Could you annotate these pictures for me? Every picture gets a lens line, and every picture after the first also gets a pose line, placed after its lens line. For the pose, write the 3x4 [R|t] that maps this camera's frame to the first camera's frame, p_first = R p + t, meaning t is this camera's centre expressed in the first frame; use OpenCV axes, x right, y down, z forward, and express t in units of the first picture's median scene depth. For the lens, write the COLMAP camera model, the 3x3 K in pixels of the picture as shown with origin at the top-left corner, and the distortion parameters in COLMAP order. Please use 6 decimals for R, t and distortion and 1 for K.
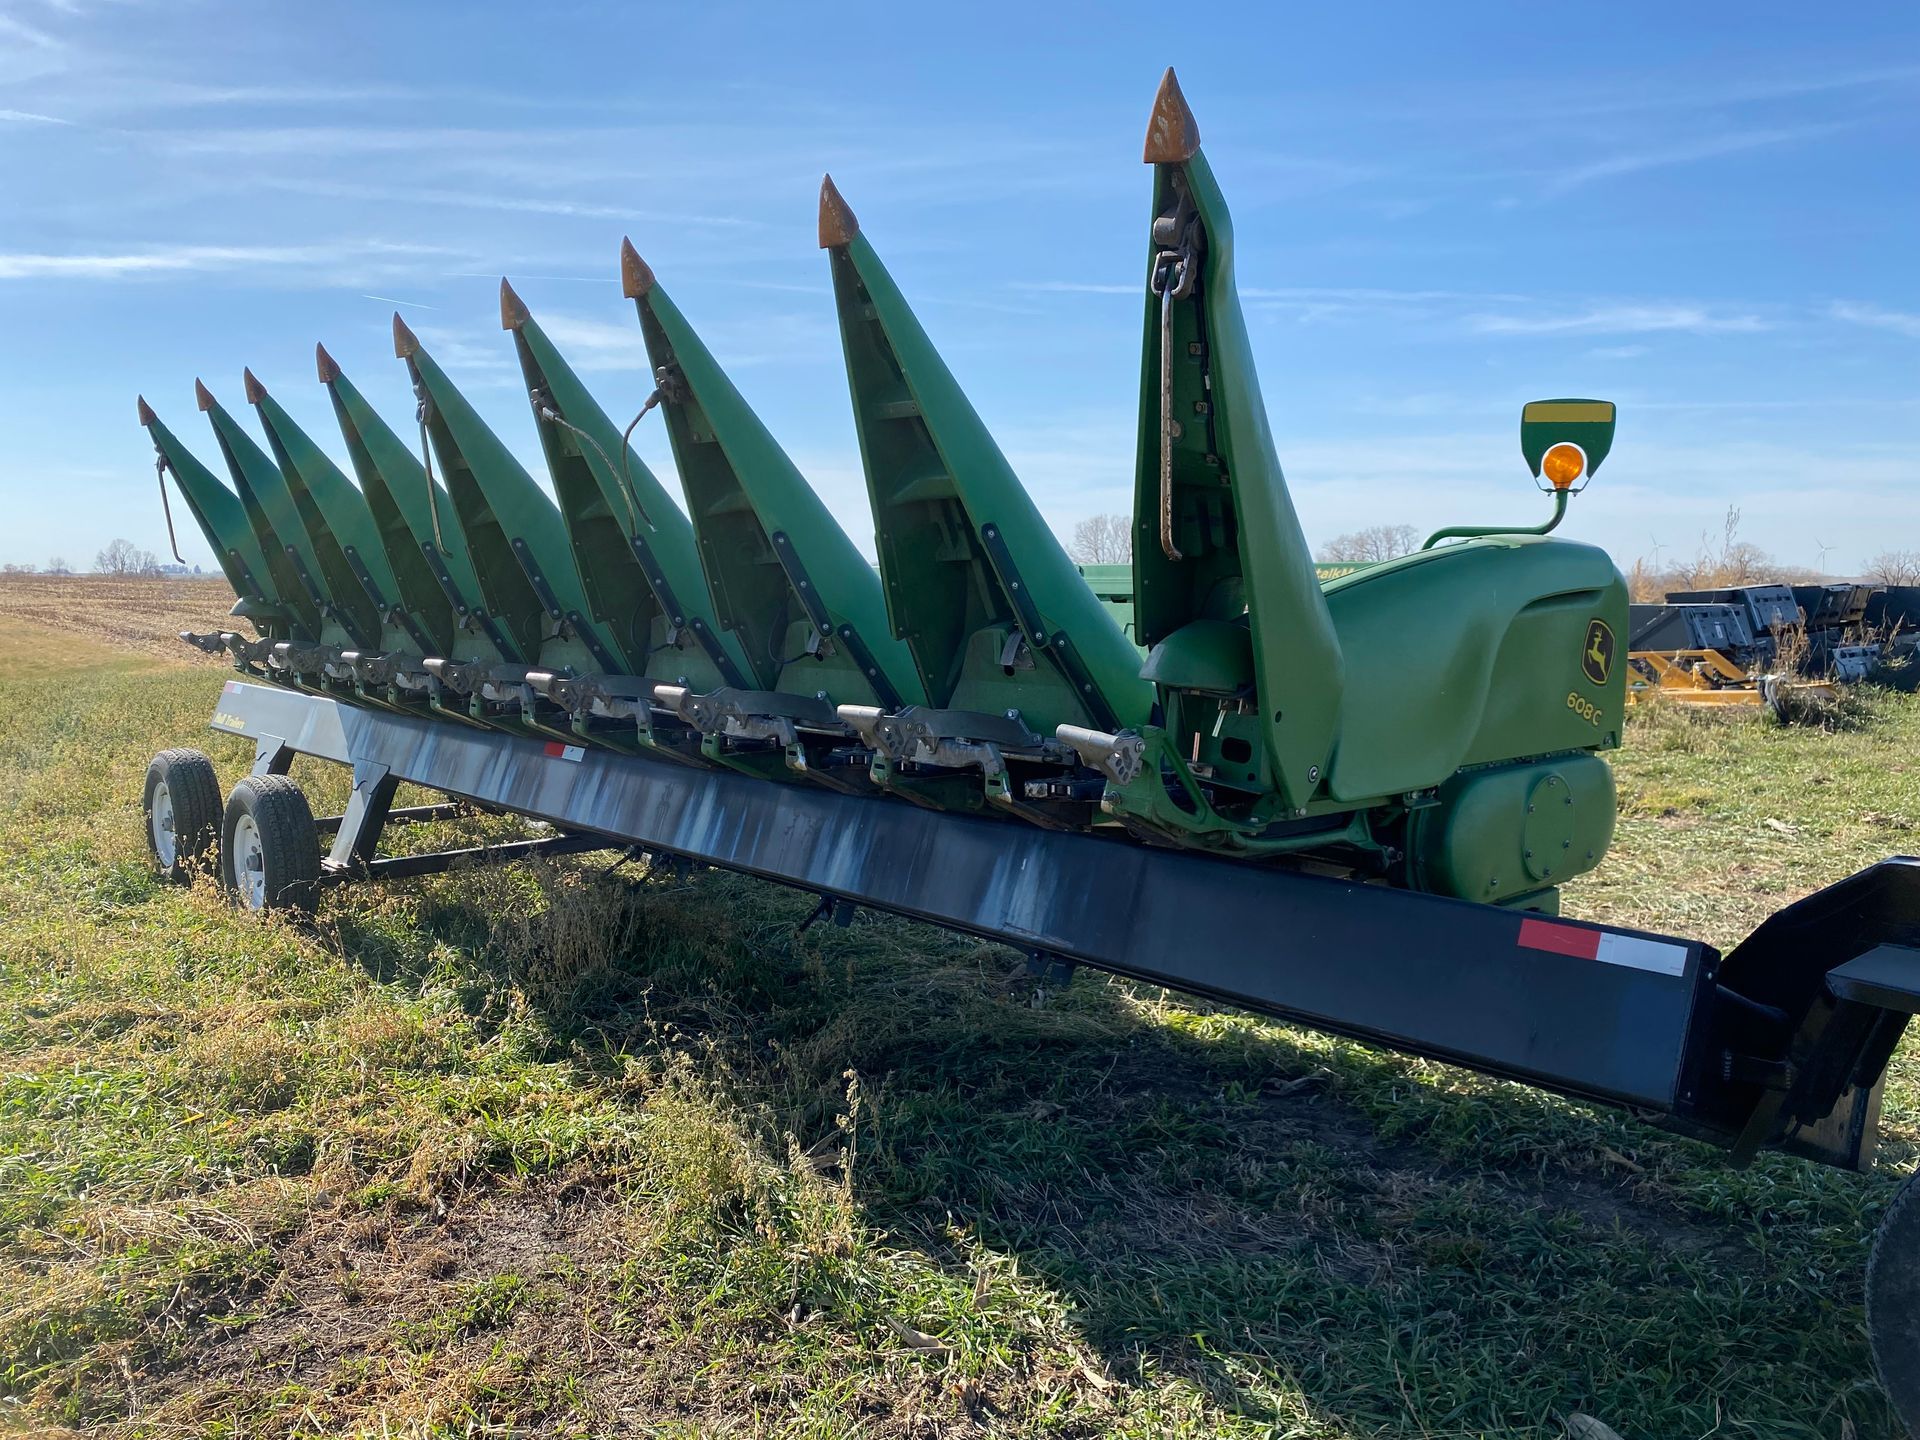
lens RADIAL K [[1464.9, 0, 957.7], [0, 1464.9, 703.0], [0, 0, 1]] dist [0.047391, -0.059686]
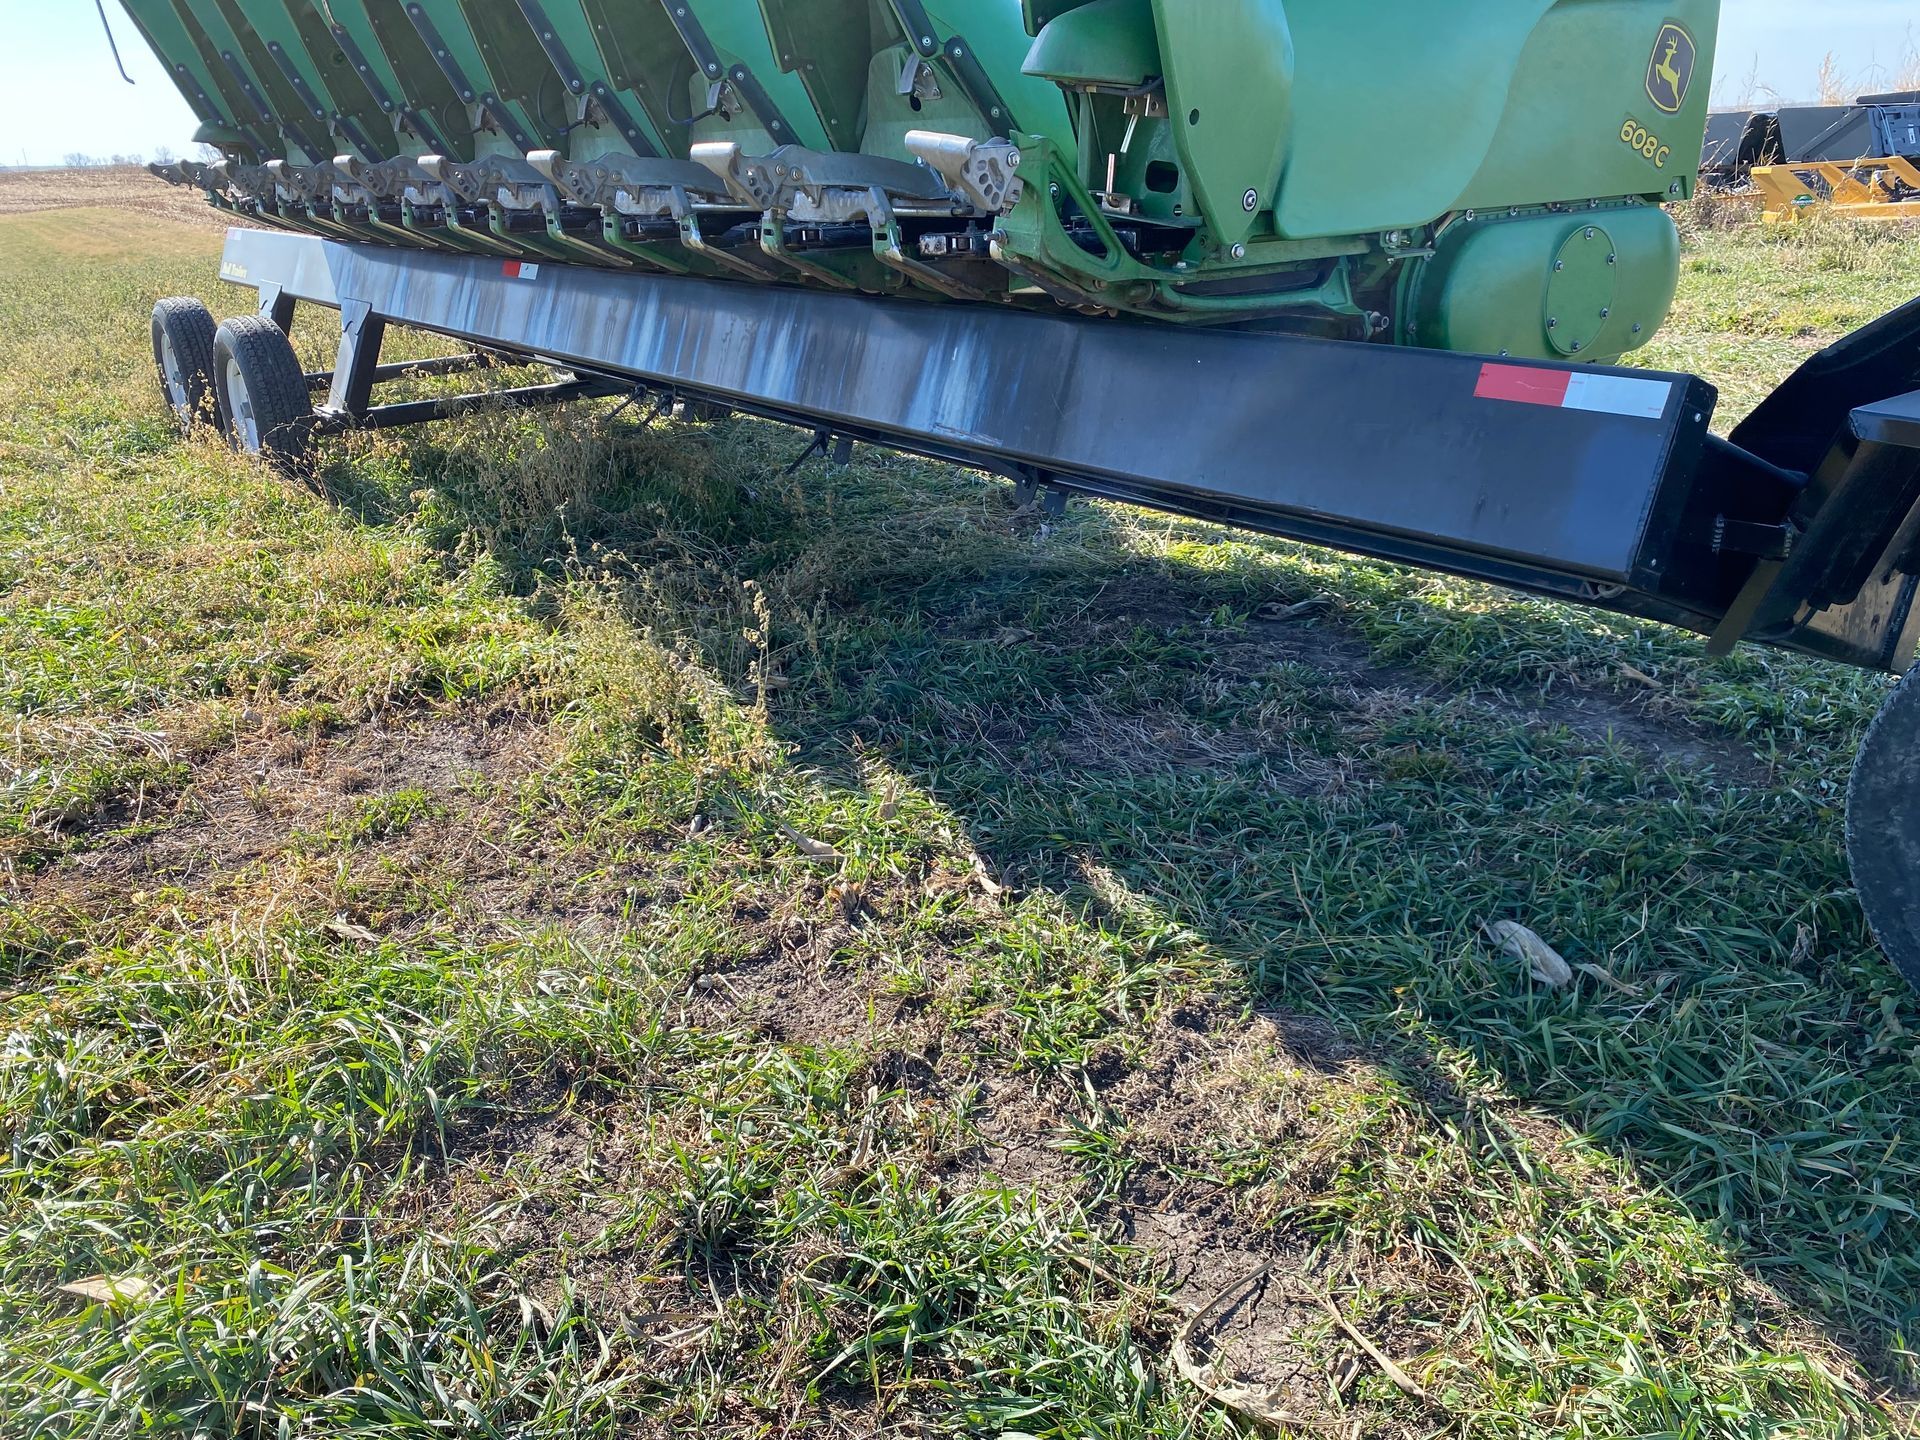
lens RADIAL K [[1464.9, 0, 957.7], [0, 1464.9, 703.0], [0, 0, 1]] dist [0.047391, -0.059686]
pose [[0.996207, -0.005615, -0.086832, 0.125528], [0.029505, 0.960591, 0.276395, 0.071012], [0.081858, -0.277909, 0.957113, 0.110962]]
